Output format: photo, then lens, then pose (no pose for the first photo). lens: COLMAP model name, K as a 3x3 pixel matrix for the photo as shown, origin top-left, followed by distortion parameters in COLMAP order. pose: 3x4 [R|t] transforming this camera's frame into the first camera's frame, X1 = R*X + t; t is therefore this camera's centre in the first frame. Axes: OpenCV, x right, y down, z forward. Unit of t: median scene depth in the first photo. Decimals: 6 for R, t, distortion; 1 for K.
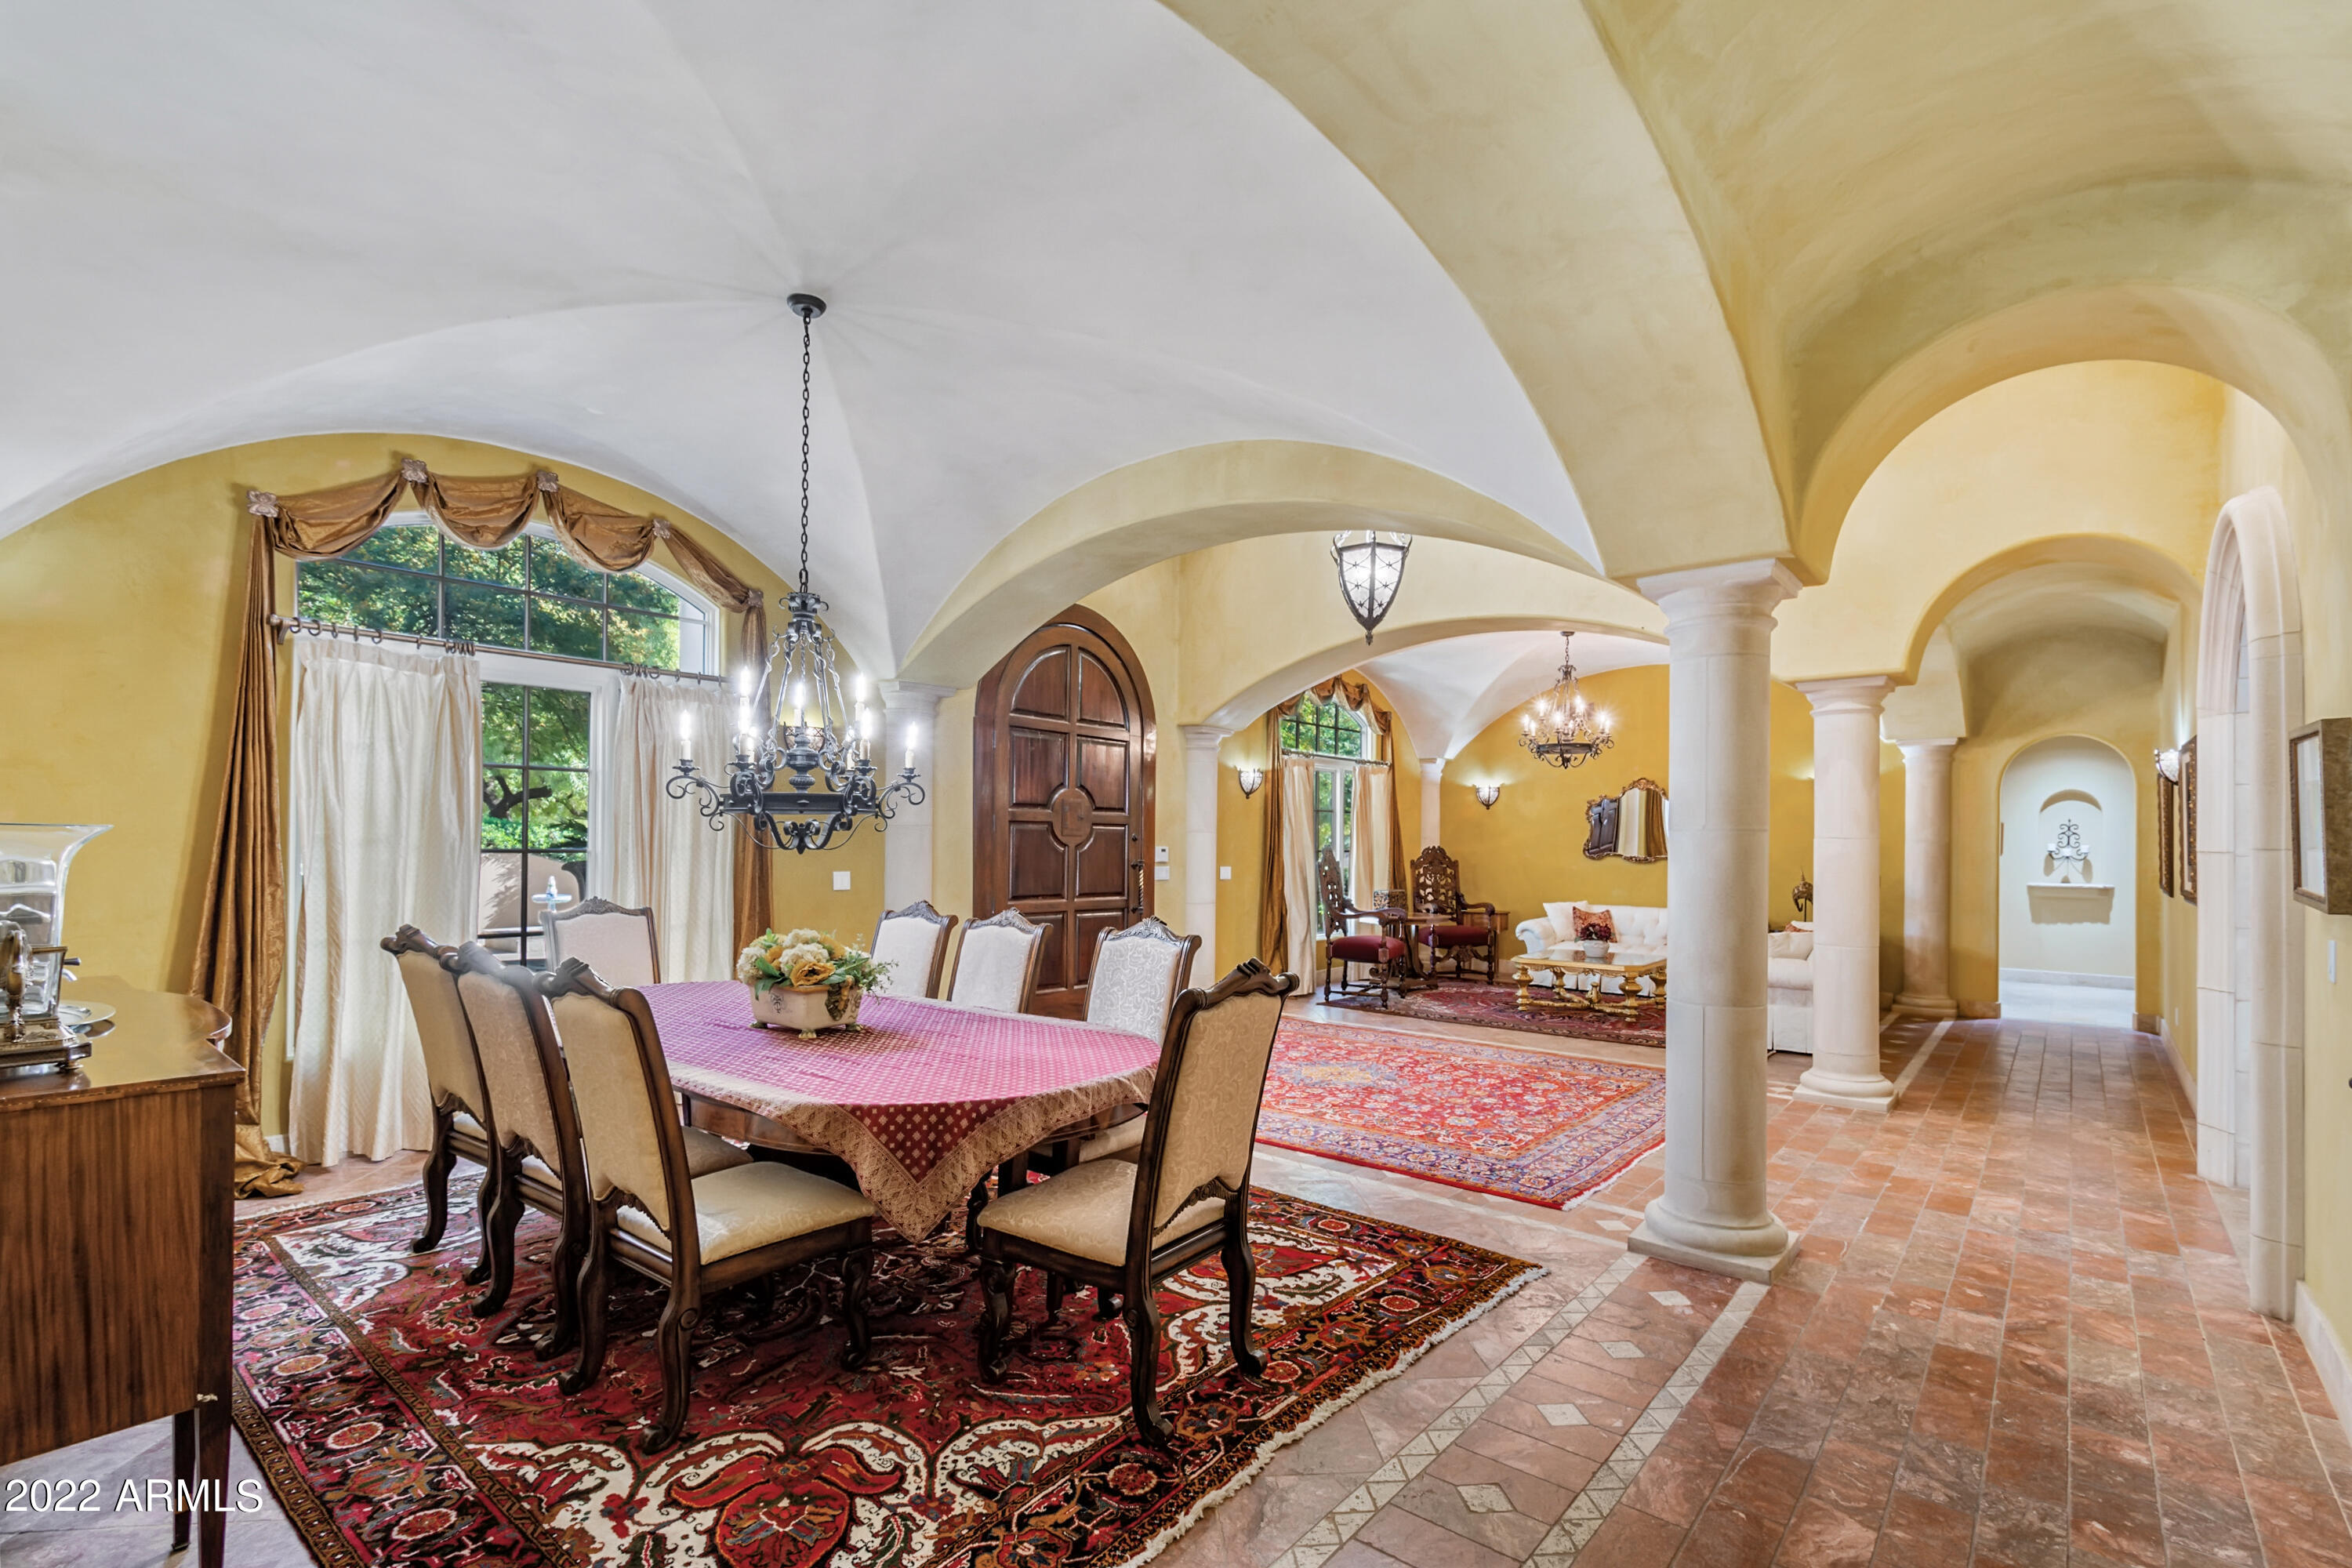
lens RADIAL K [[1070.2, 0, 1177.4], [0, 1070.2, 865.2], [0, 0, 1]] dist [0.002969, 0.000008]
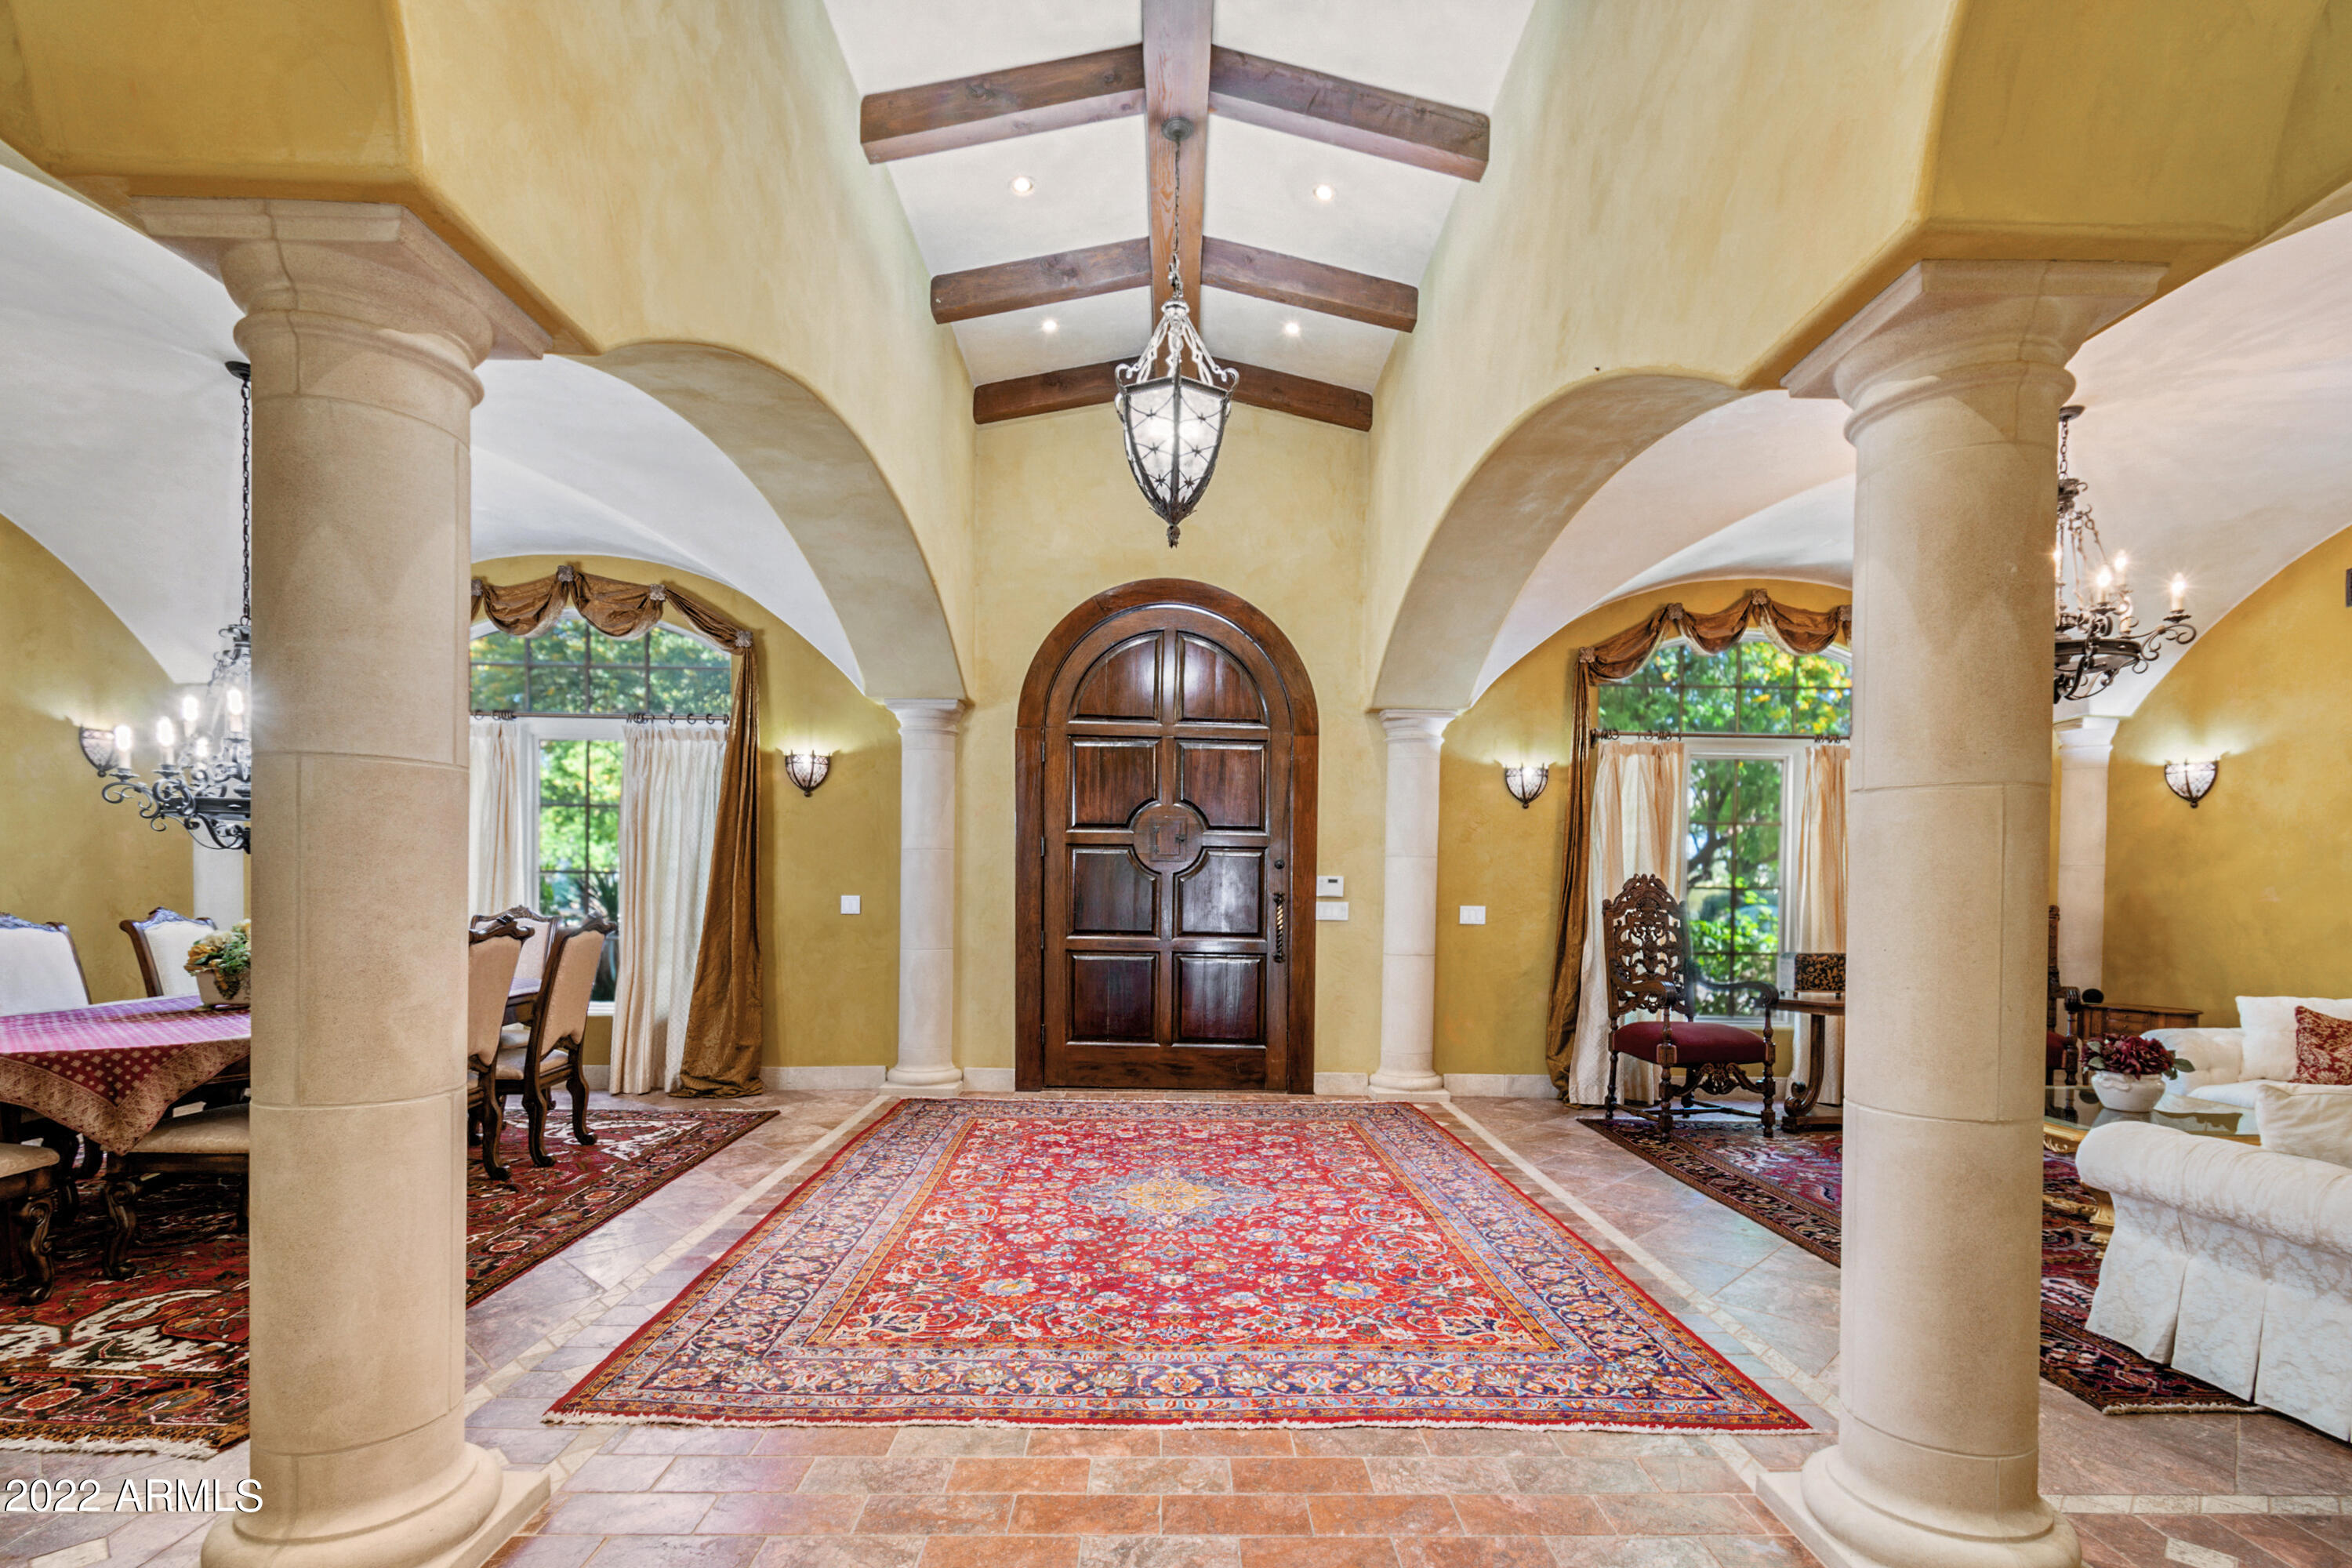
lens RADIAL K [[1106.1, 0, 1185.1], [0, 1106.1, 923.7], [0, 0, 1]] dist [0.000050, 0.000526]
pose [[0.651899, 0.015608, -0.758145, 0.697006], [-0.024832, 0.999691, -0.000772, 0.026366], [0.757899, 0.019330, 0.652085, 0.573250]]
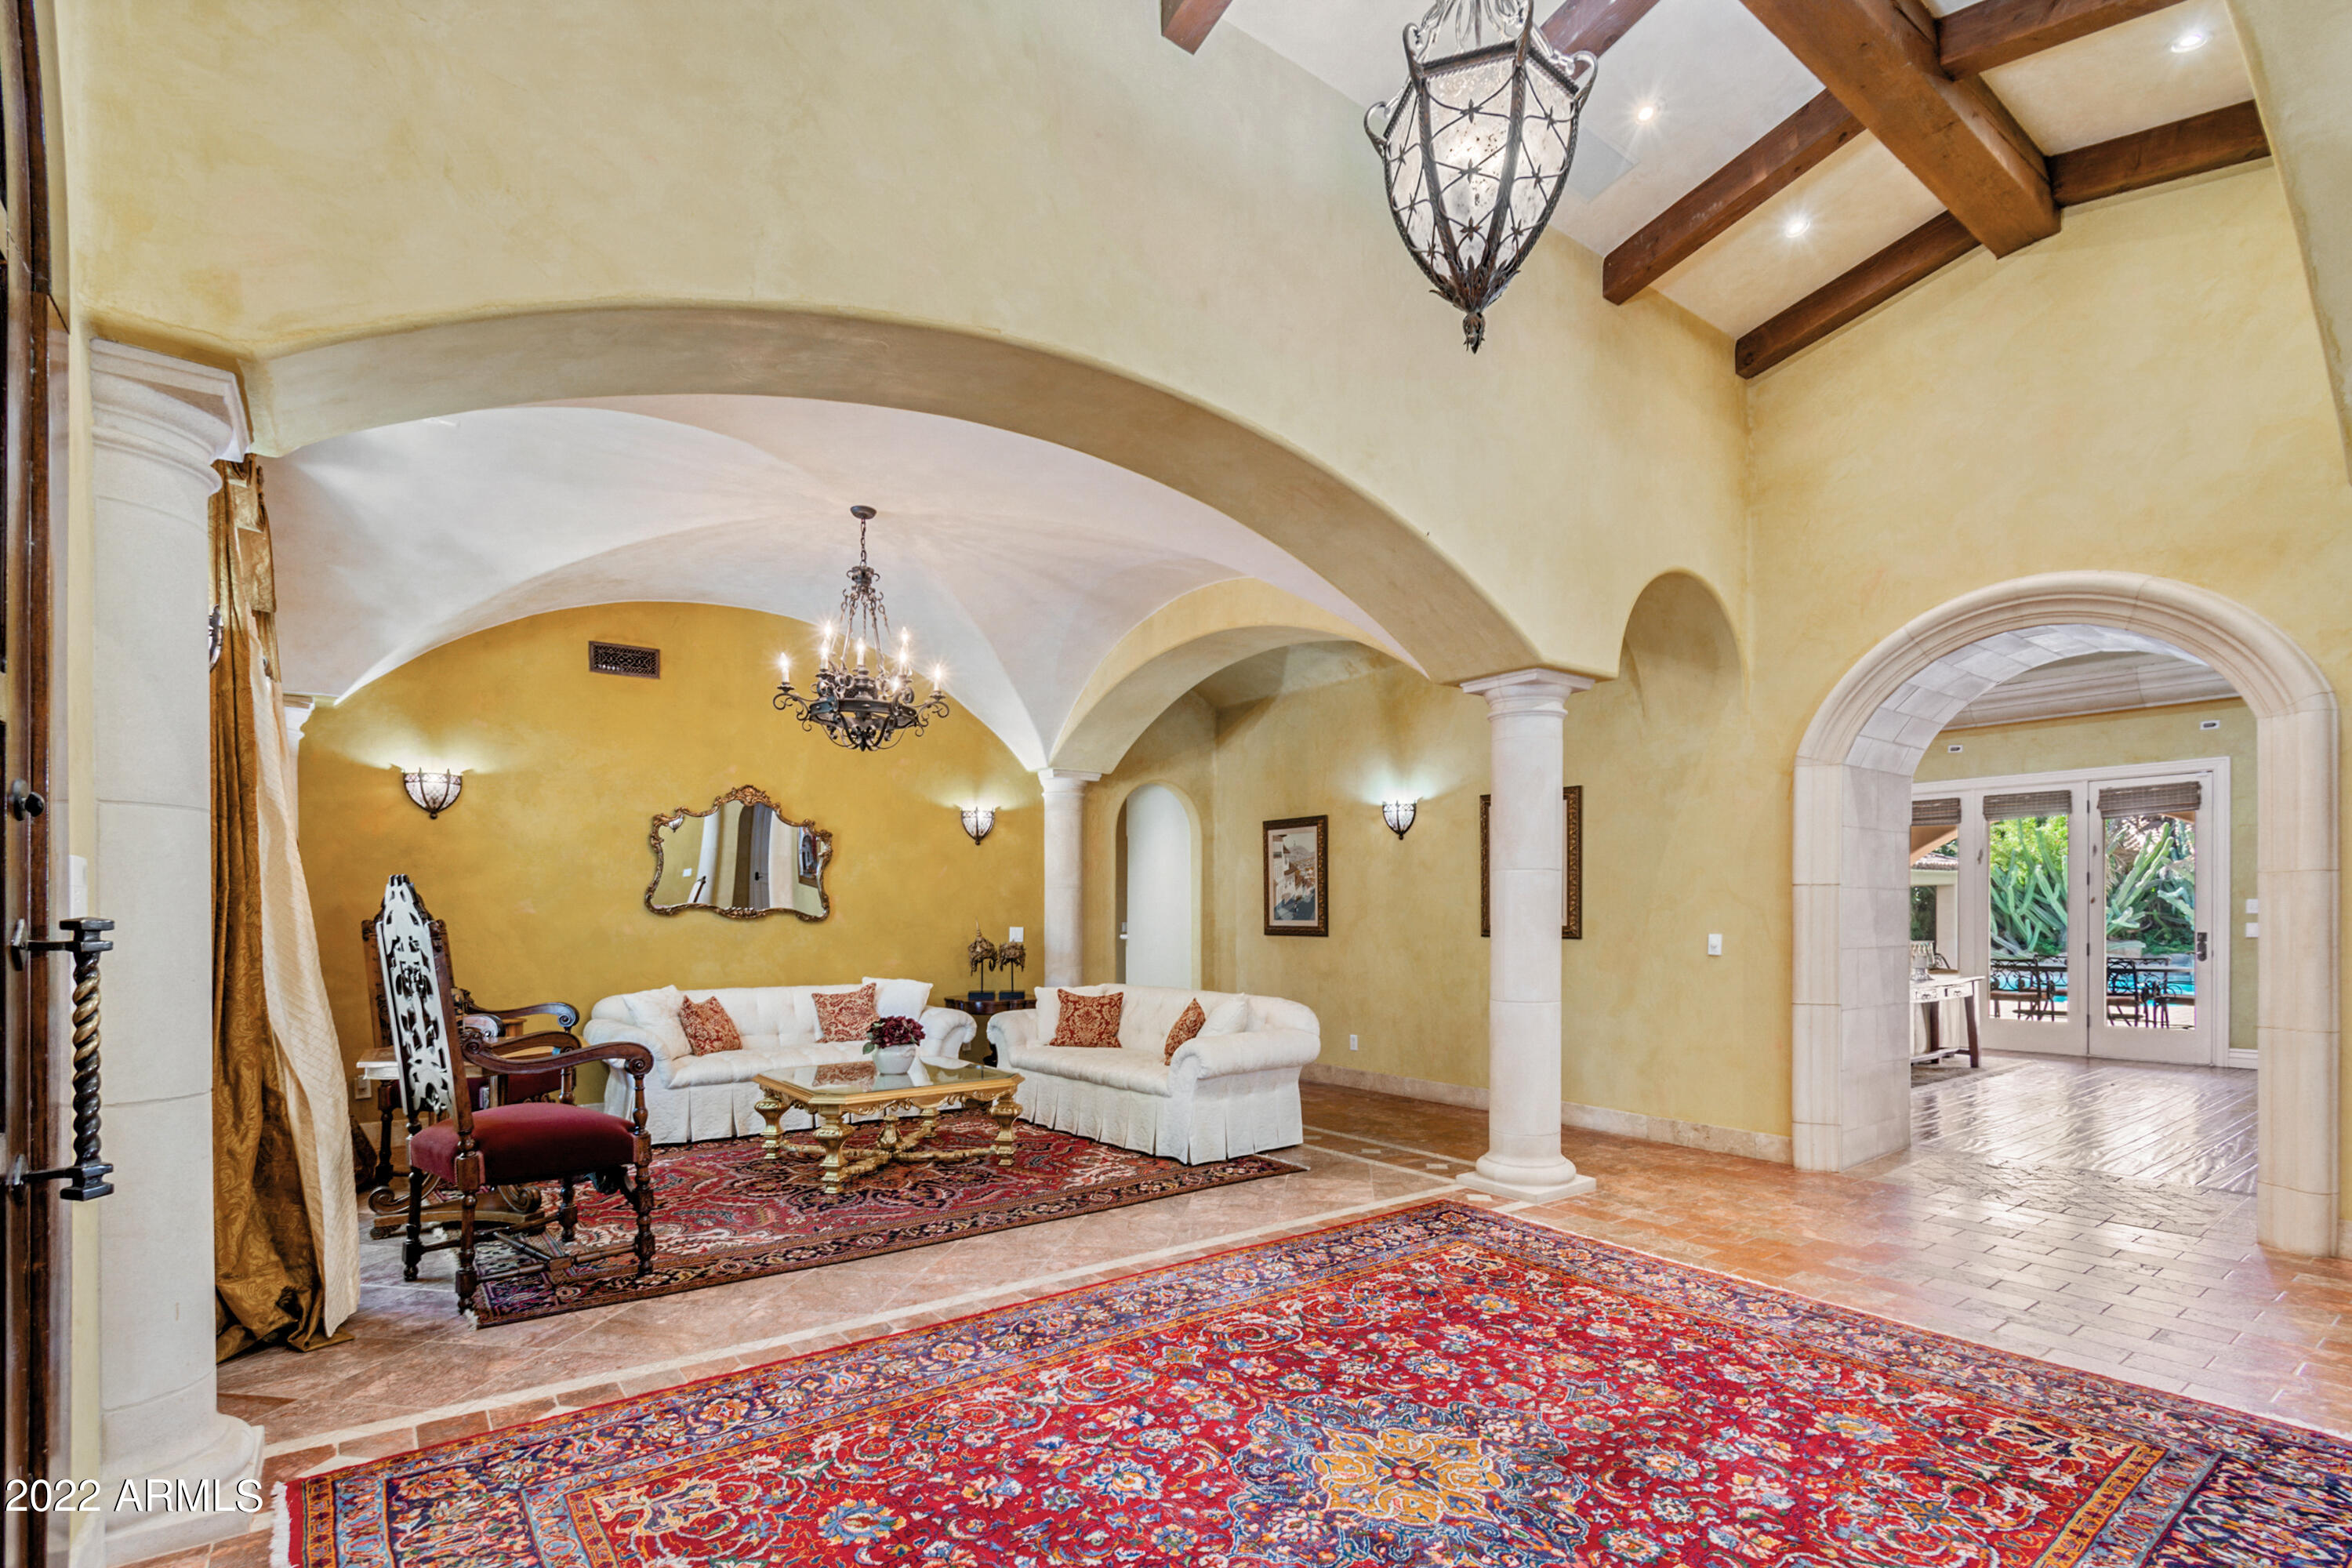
lens RADIAL K [[1106.1, 0, 1185.1], [0, 1106.1, 923.7], [0, 0, 1]] dist [0.000050, 0.000526]
pose [[0.229811, -0.020608, 0.973017, -0.239250], [0.030454, 0.999438, 0.013975, -0.000077], [-0.972759, 0.026421, 0.230309, 1.013432]]
